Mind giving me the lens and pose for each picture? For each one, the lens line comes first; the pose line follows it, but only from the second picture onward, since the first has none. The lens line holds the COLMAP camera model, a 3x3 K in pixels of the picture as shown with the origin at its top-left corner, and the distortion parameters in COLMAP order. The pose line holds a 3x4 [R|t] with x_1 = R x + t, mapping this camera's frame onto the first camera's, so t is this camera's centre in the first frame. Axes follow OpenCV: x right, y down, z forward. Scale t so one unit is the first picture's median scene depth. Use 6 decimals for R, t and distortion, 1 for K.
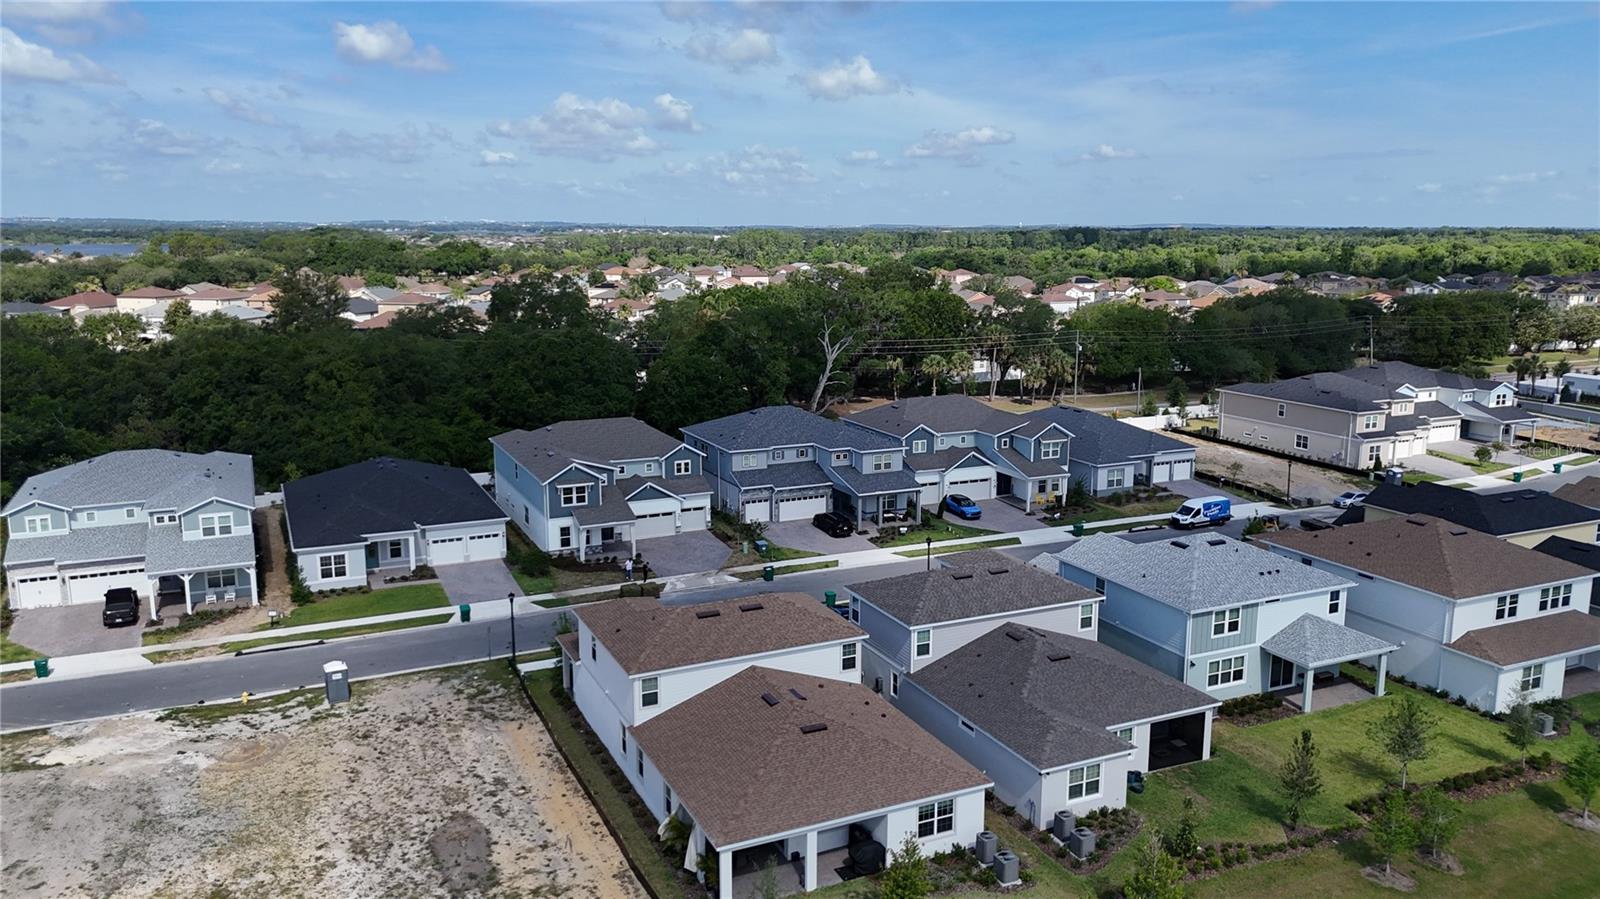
lens RADIAL K [[1168.1, 0, 800.1], [0, 1168.1, 447.7], [0, 0, 1]] dist [0.063471, -0.064046]
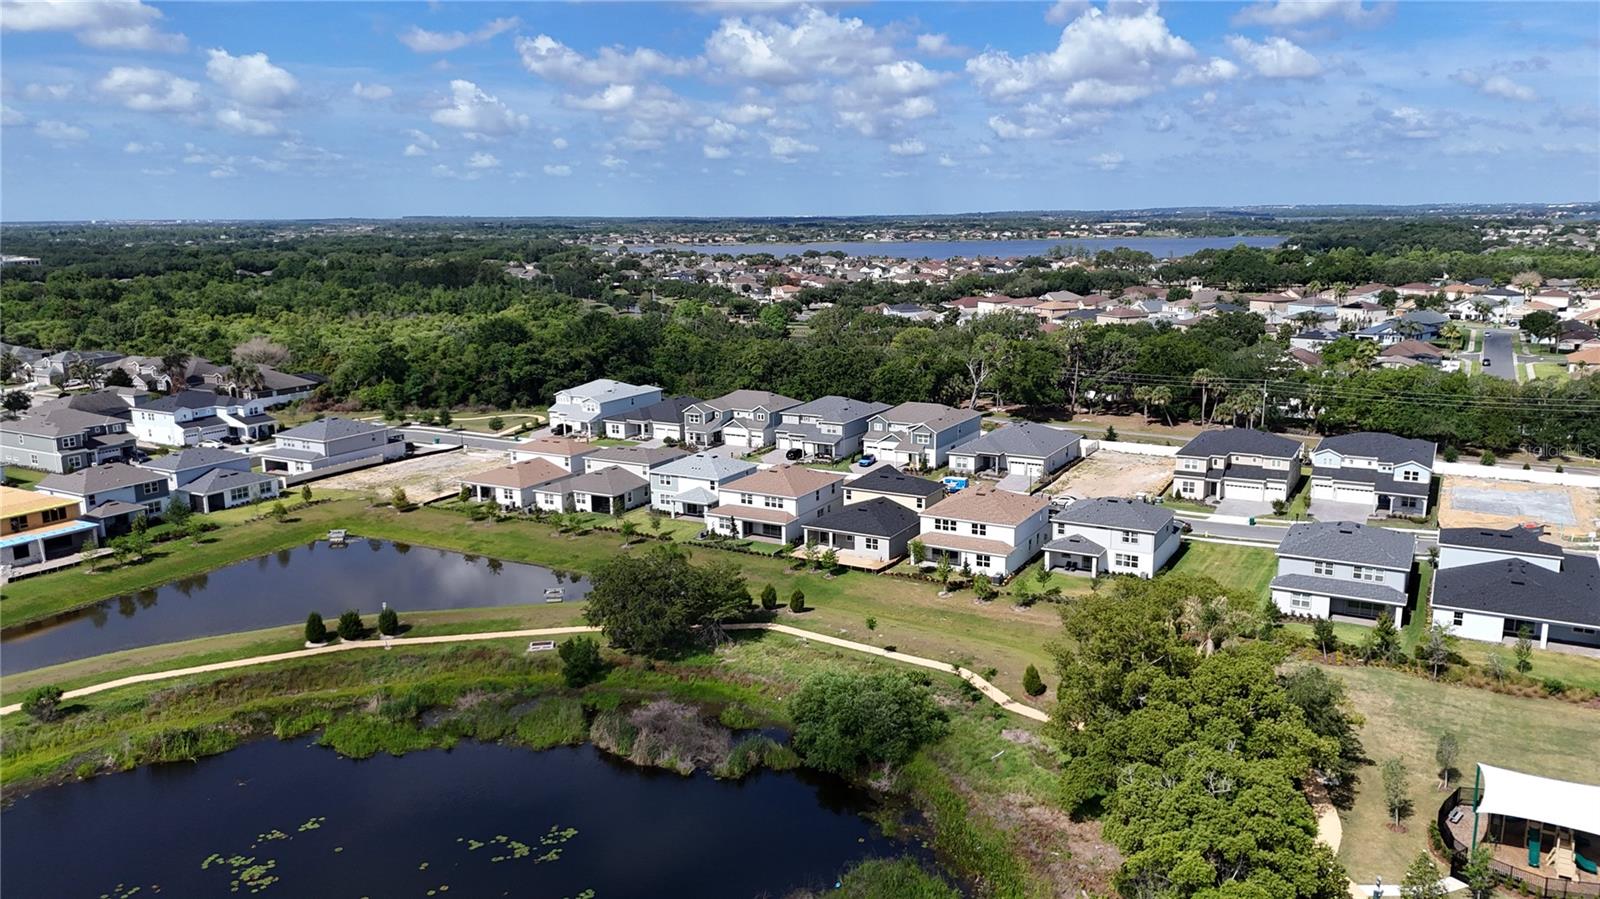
lens RADIAL K [[1168.1, 0, 809.0], [0, 1168.1, 459.7], [0, 0, 1]] dist [0.063471, -0.064046]
pose [[0.589329, 0.157202, -0.792451, 1.583088], [-0.138574, 0.986019, 0.092546, -0.110037], [0.795920, 0.055273, 0.602874, -0.190984]]
